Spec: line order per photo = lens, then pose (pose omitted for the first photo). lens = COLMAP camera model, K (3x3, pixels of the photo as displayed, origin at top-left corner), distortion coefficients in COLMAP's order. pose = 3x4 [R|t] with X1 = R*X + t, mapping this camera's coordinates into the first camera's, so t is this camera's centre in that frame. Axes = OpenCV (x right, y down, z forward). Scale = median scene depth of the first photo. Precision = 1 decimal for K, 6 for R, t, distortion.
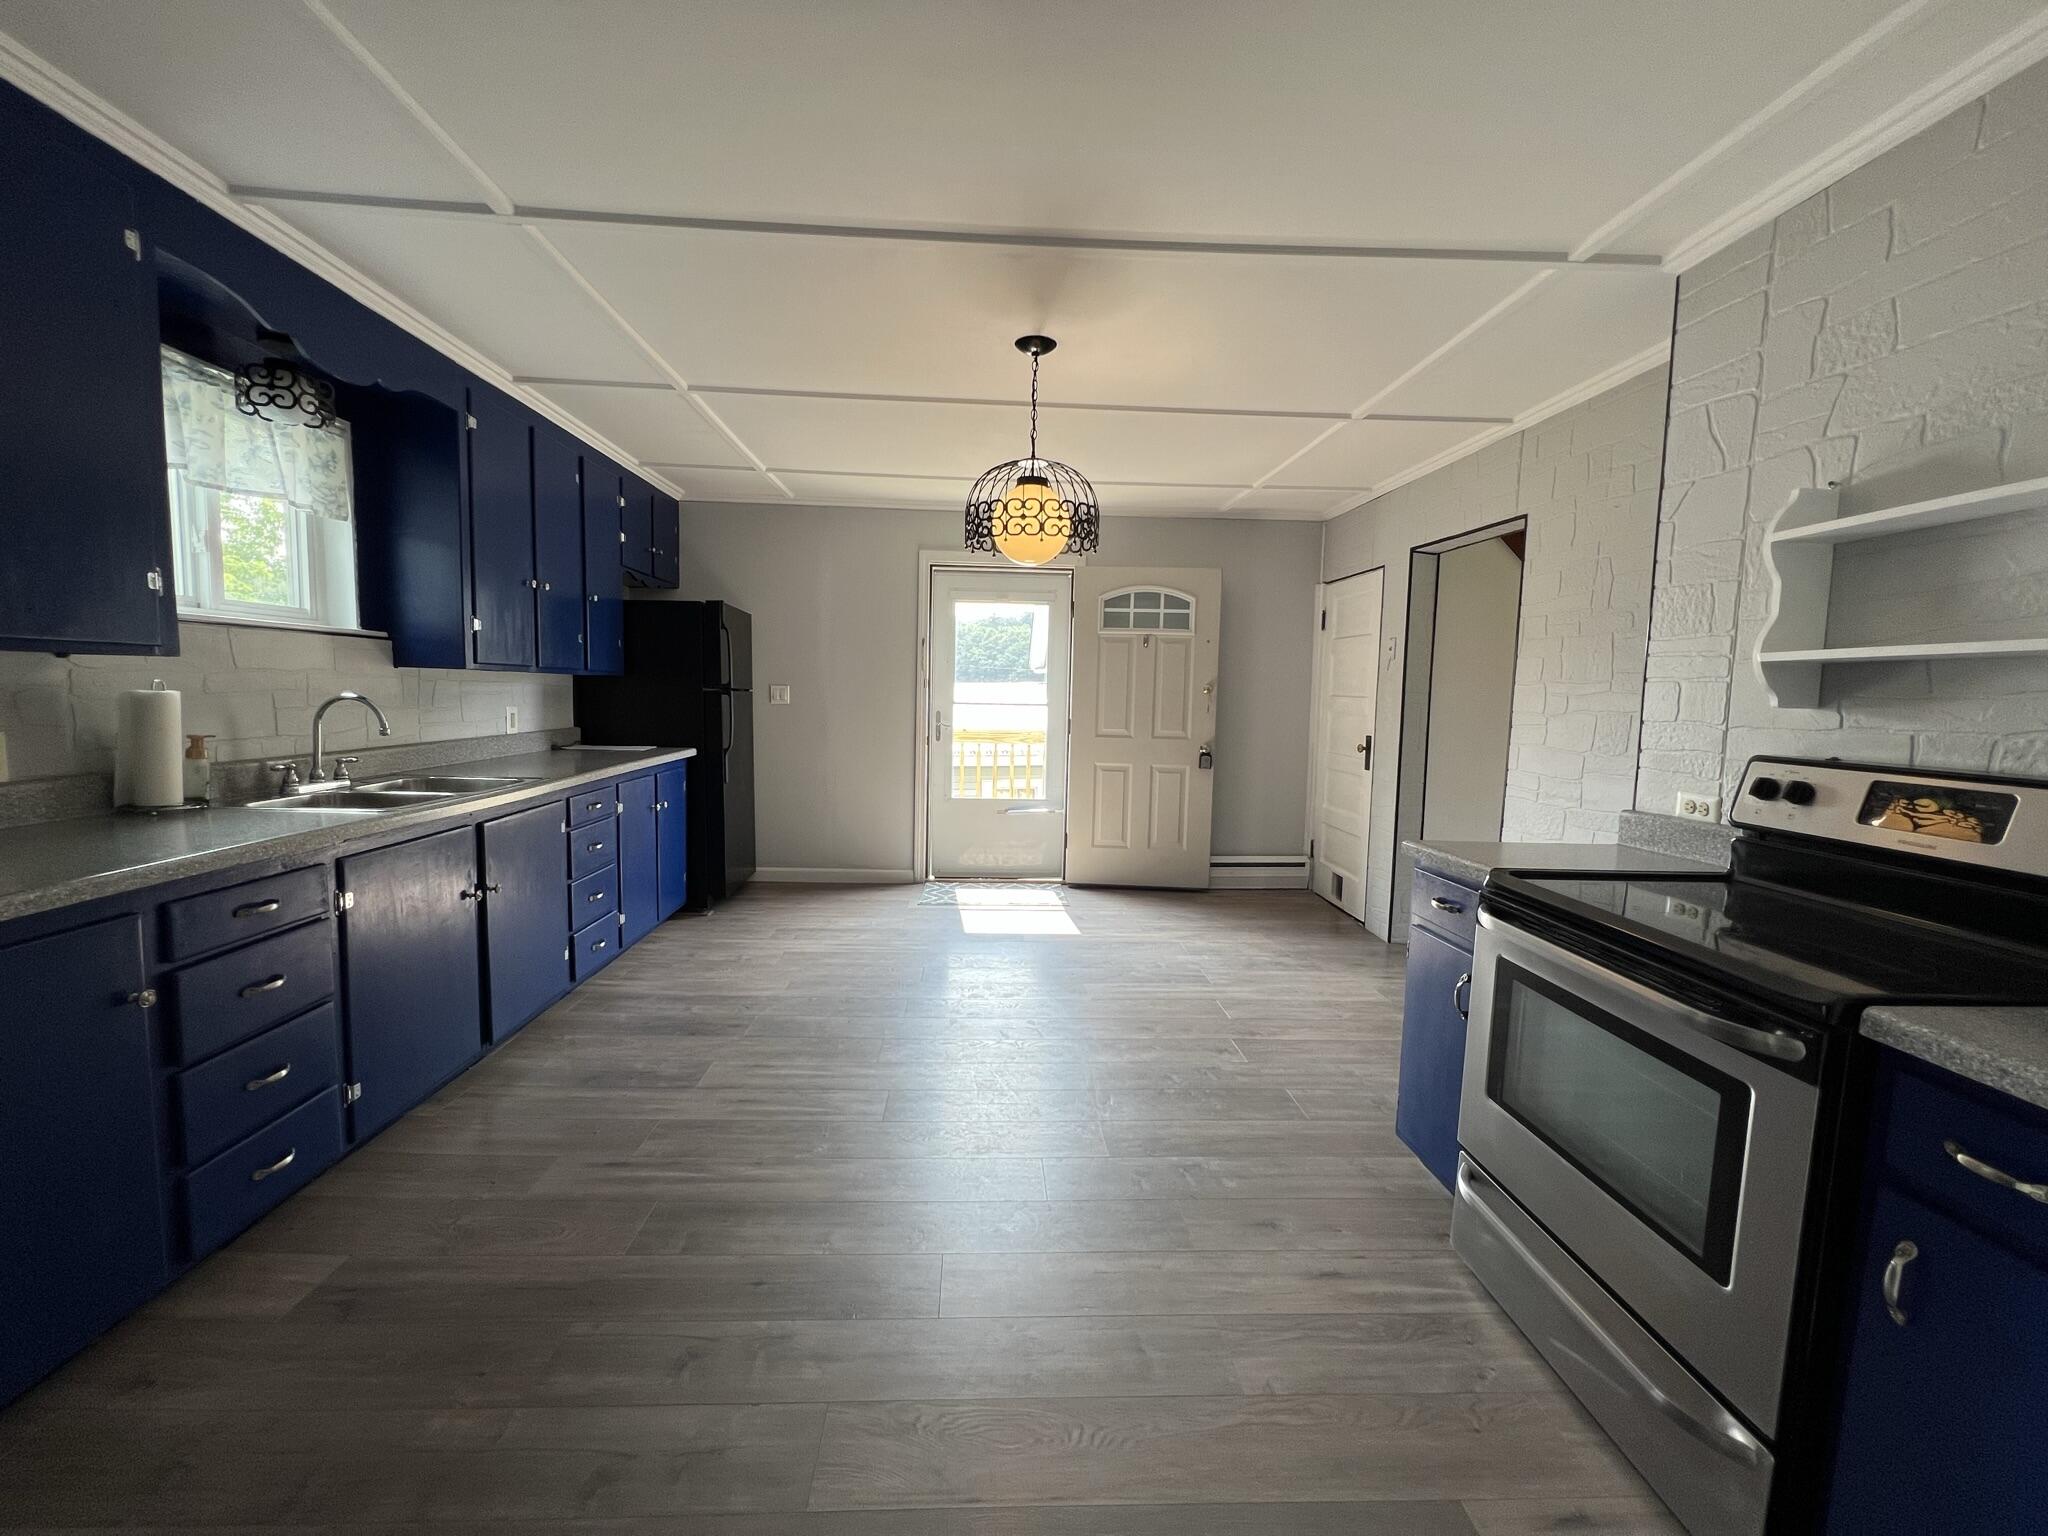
lens RADIAL K [[829.2, 0, 1017.4], [0, 829.2, 762.5], [0, 0, 1]] dist [-0.000133, 0.000176]
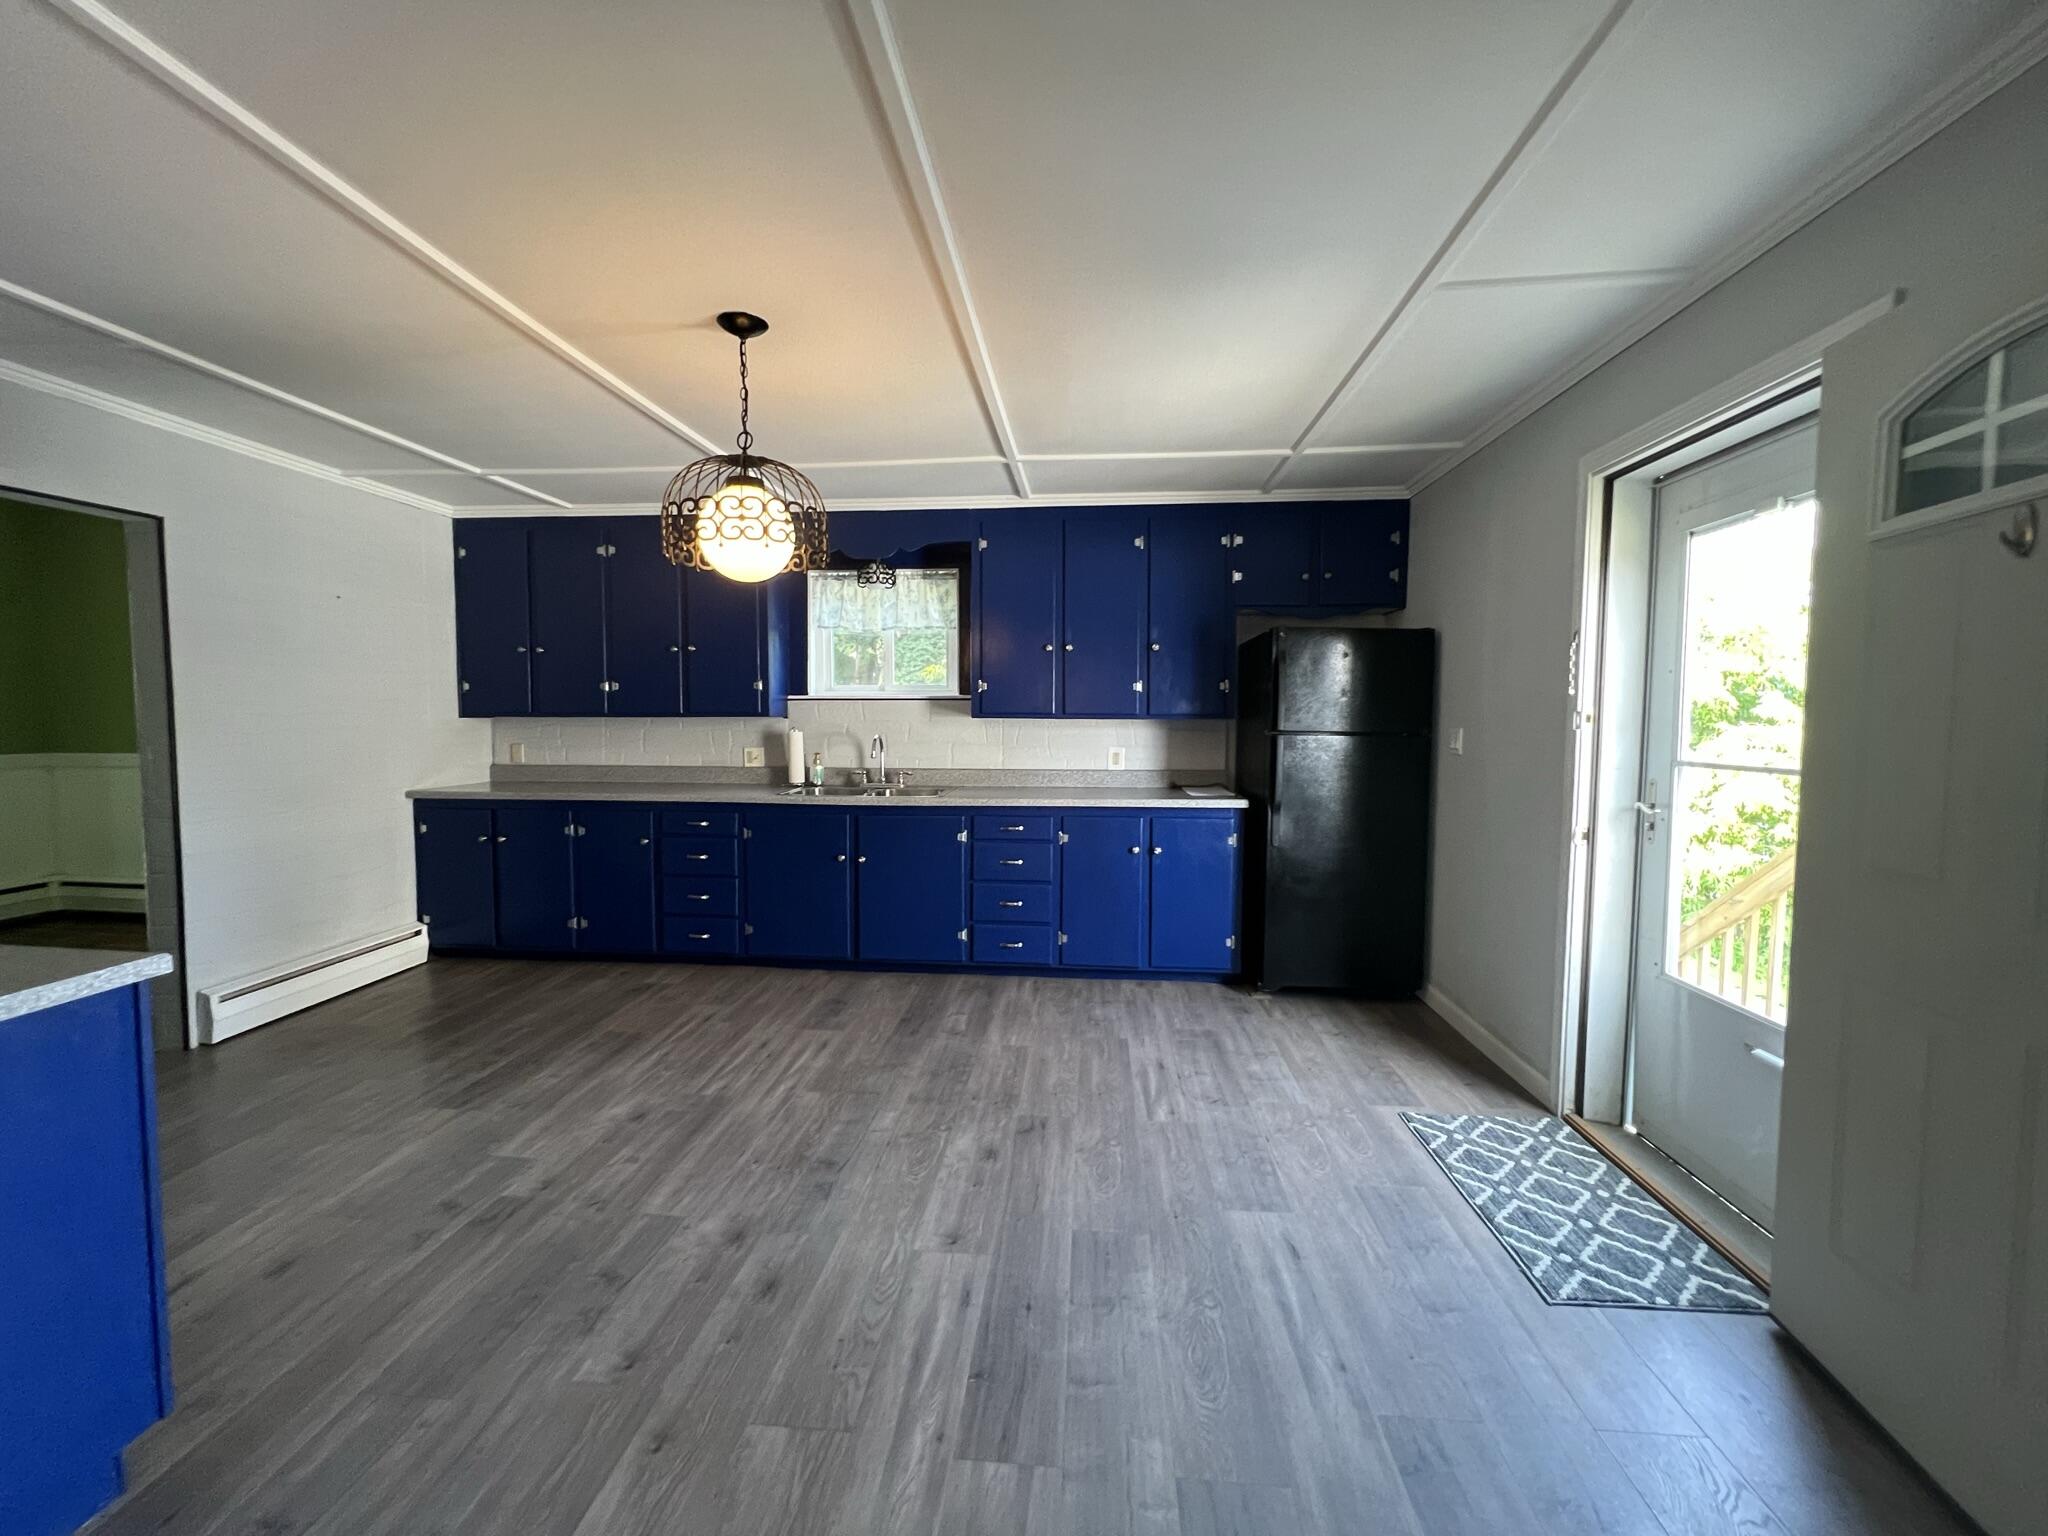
lens RADIAL K [[829.2, 0, 1017.2], [0, 829.2, 769.4], [0, 0, 1]] dist [-0.000133, 0.000176]
pose [[-0.140329, 0.040124, -0.989292, 0.677402], [-0.090111, 0.994514, 0.053118, -0.098374], [0.985996, 0.096600, -0.135943, 1.163524]]
